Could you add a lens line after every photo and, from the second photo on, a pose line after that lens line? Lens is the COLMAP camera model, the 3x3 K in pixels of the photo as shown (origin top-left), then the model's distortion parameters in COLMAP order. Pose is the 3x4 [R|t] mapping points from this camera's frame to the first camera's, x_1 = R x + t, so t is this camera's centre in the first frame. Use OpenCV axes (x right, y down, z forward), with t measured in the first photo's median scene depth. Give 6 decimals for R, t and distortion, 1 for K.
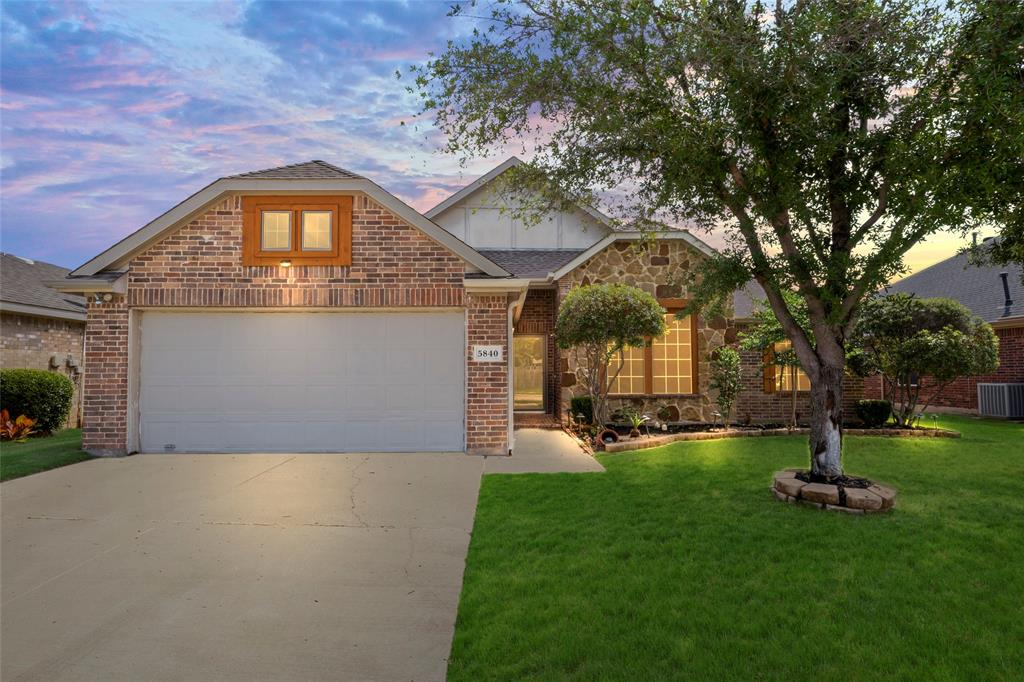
lens RADIAL K [[525.0, 0, 513.0], [0, 525.0, 353.2], [0, 0, 1]] dist [-0.018577, -0.000380]
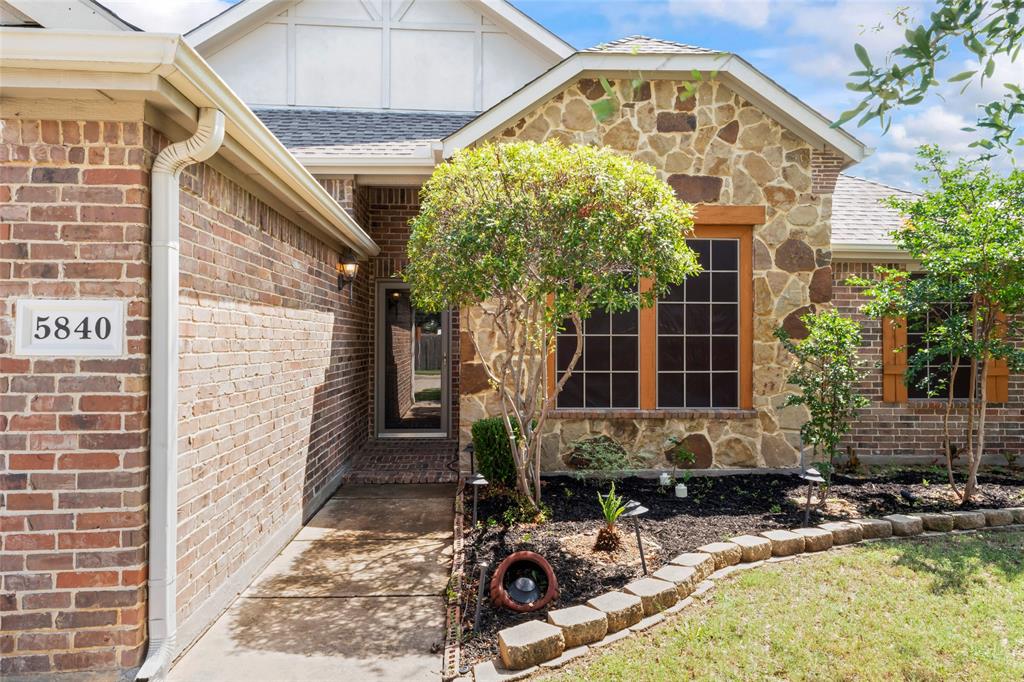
lens RADIAL K [[666.1, 0, 512.0], [0, 666.1, 341.0], [0, 0, 1]] dist [0.022936, 0.000695]
pose [[0.998886, 0.004550, 0.046979, 0.166550], [-0.006371, 0.999231, 0.038686, -0.007738], [-0.046767, -0.038942, 0.998146, 0.628434]]
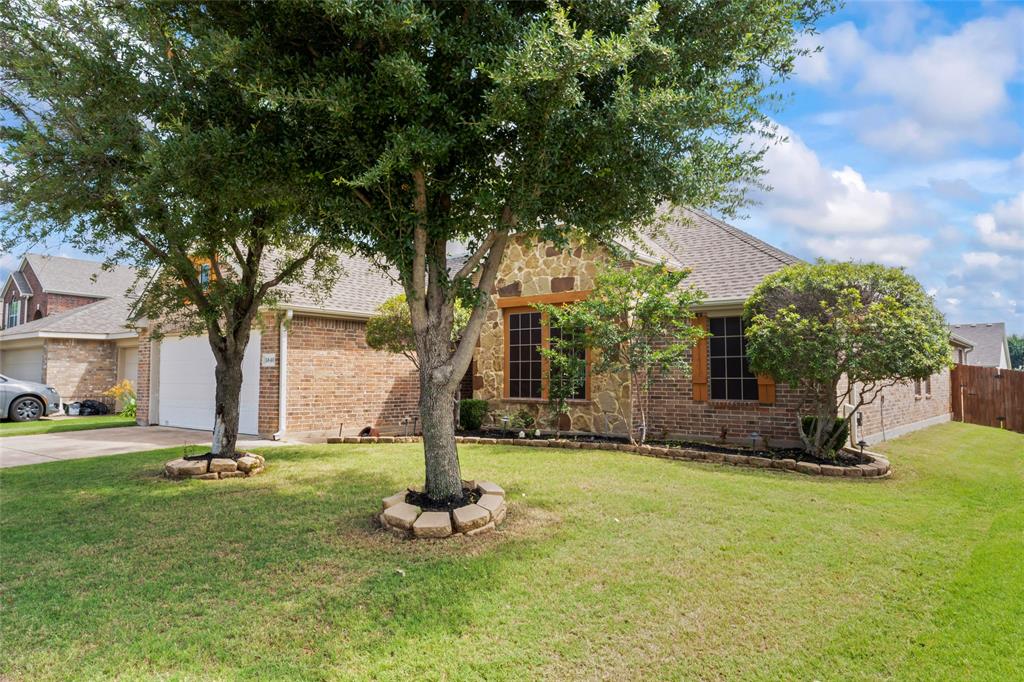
lens RADIAL K [[671.3, 0, 515.7], [0, 671.3, 357.8], [0, 0, 1]] dist [0.029427, 0.000148]
pose [[0.769856, -0.016755, -0.637998, 1.470181], [0.021635, 0.999766, -0.000150, 0.008227], [0.637851, -0.013688, 0.770038, 0.106723]]
